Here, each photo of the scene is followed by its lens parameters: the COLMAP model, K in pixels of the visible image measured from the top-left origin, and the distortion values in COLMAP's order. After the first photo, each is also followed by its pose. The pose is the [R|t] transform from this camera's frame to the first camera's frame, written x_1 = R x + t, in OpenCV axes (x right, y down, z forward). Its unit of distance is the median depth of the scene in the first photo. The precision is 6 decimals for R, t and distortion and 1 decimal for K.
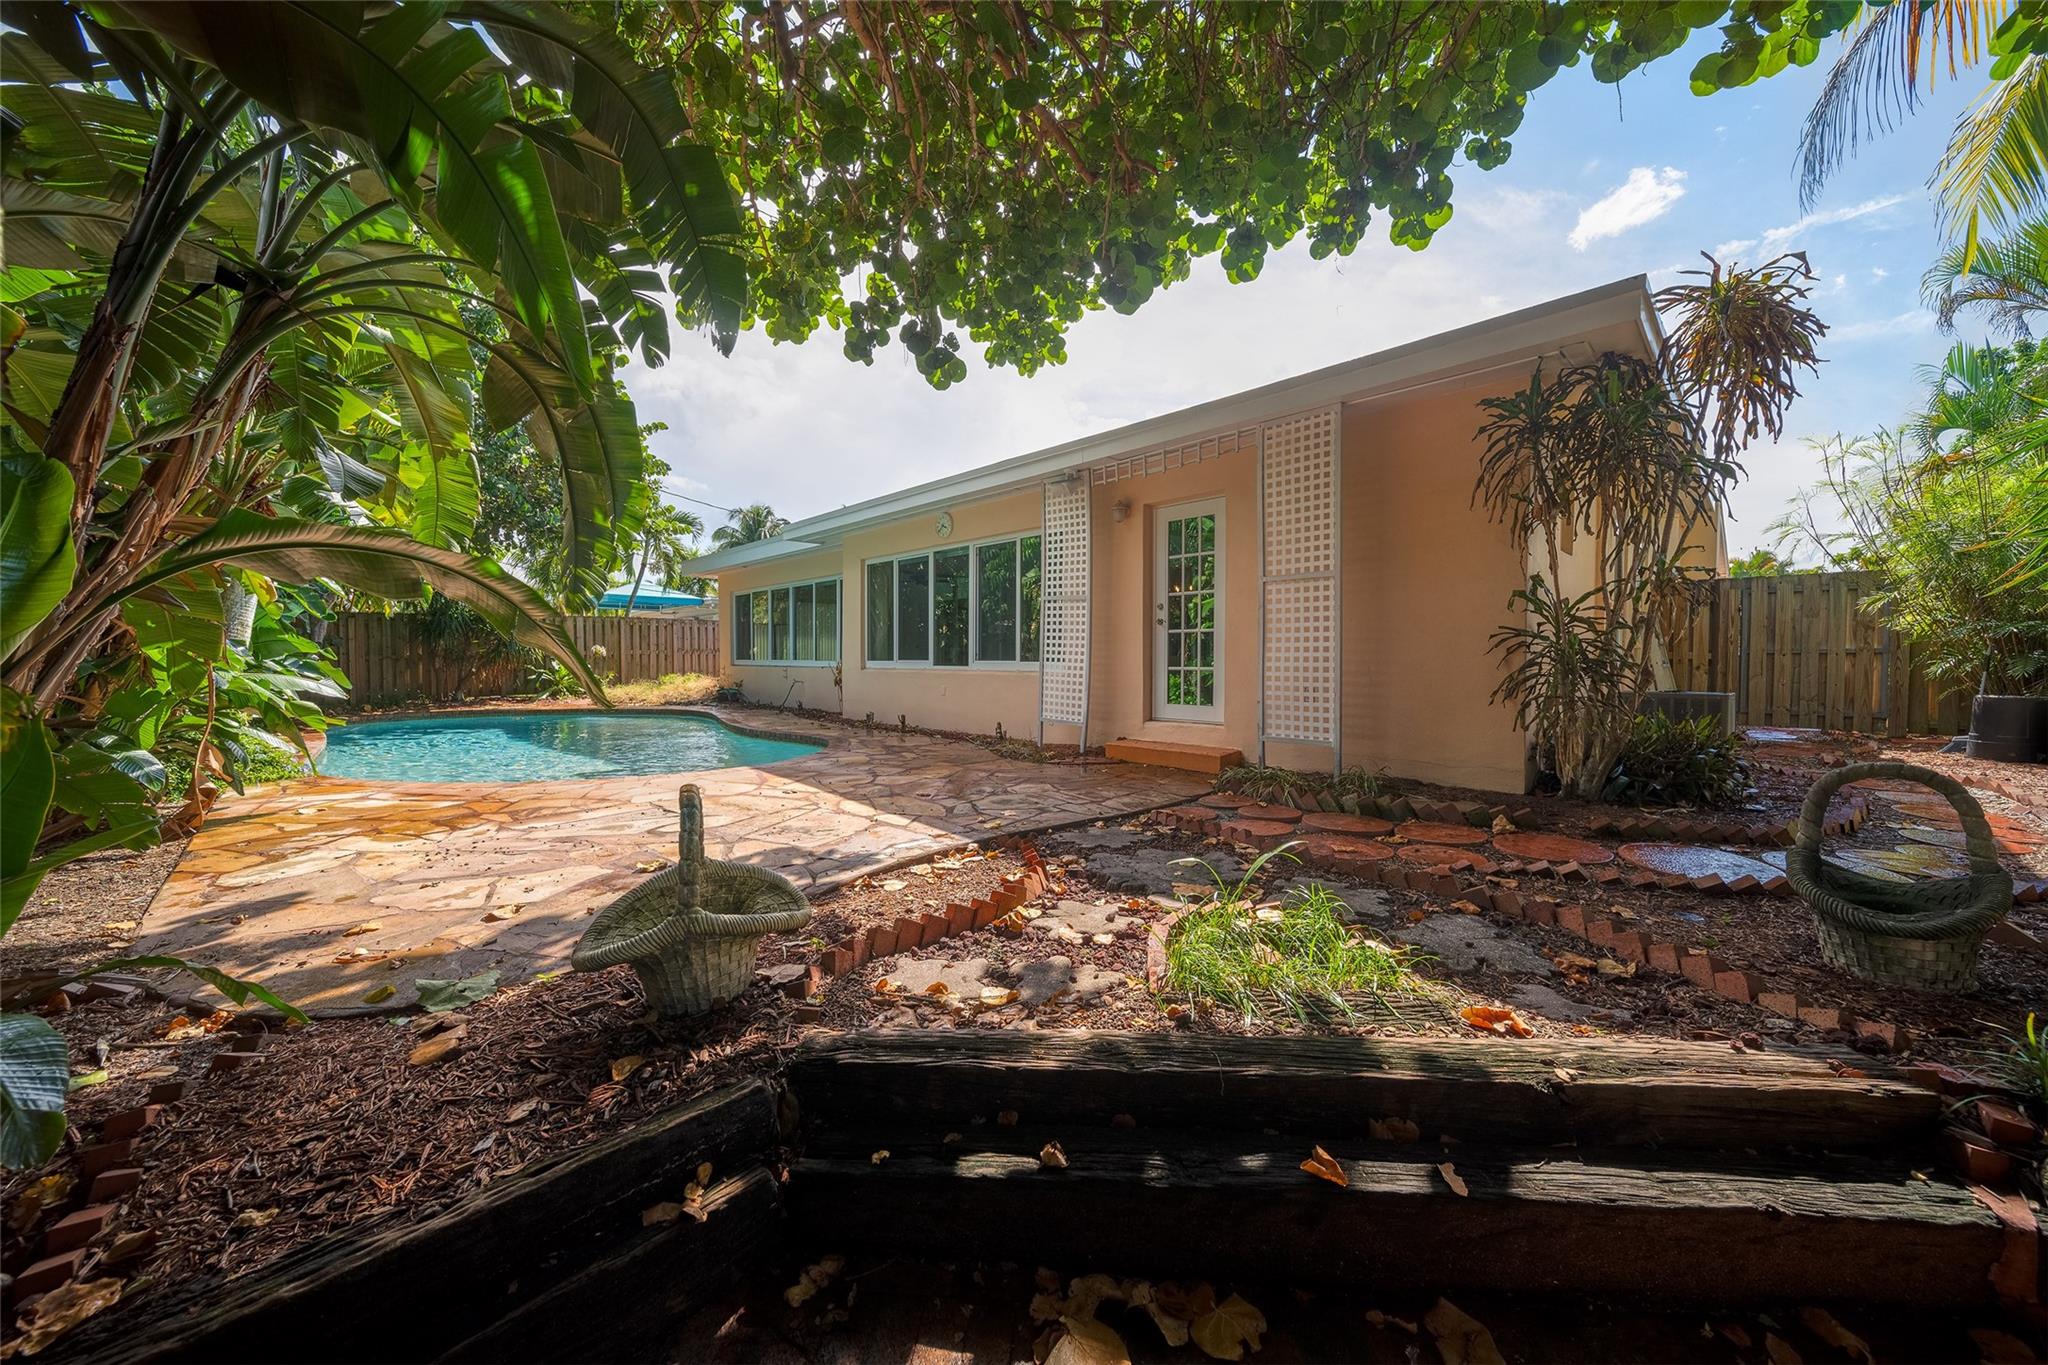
lens RADIAL K [[718.2, 0, 1019.6], [0, 718.2, 682.0], [0, 0, 1]] dist [-0.001663, -0.000649]
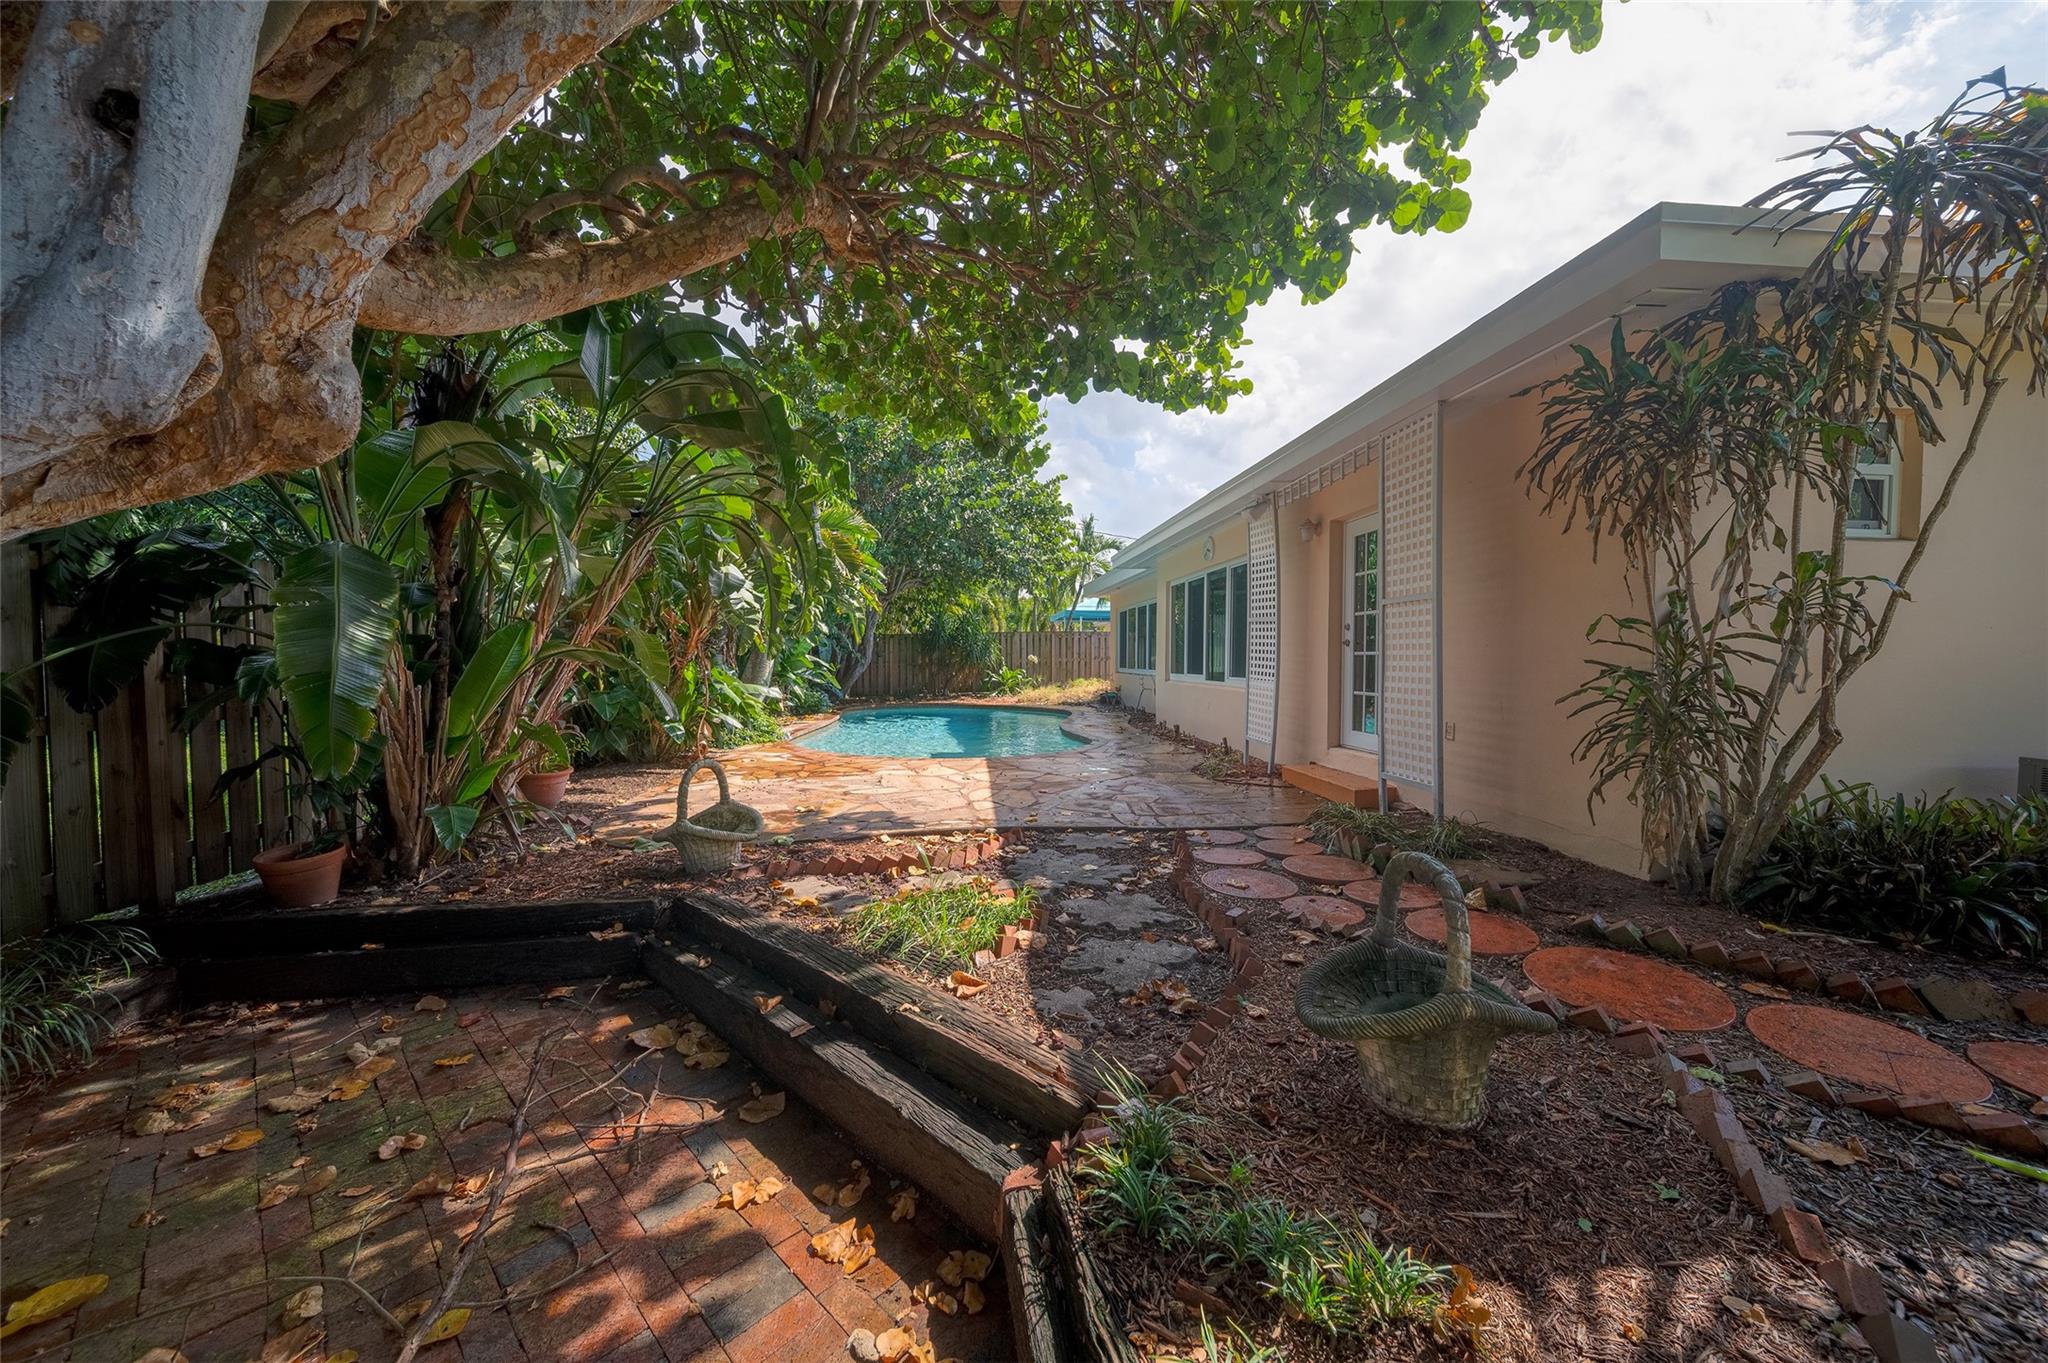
lens RADIAL K [[718.2, 0, 1029.6], [0, 718.2, 681.5], [0, 0, 1]] dist [-0.001663, -0.000649]
pose [[0.787496, 0.021706, -0.615938, 0.449396], [-0.021937, 0.999734, 0.007185, -0.031245], [0.615930, 0.007854, 0.787762, 0.001407]]
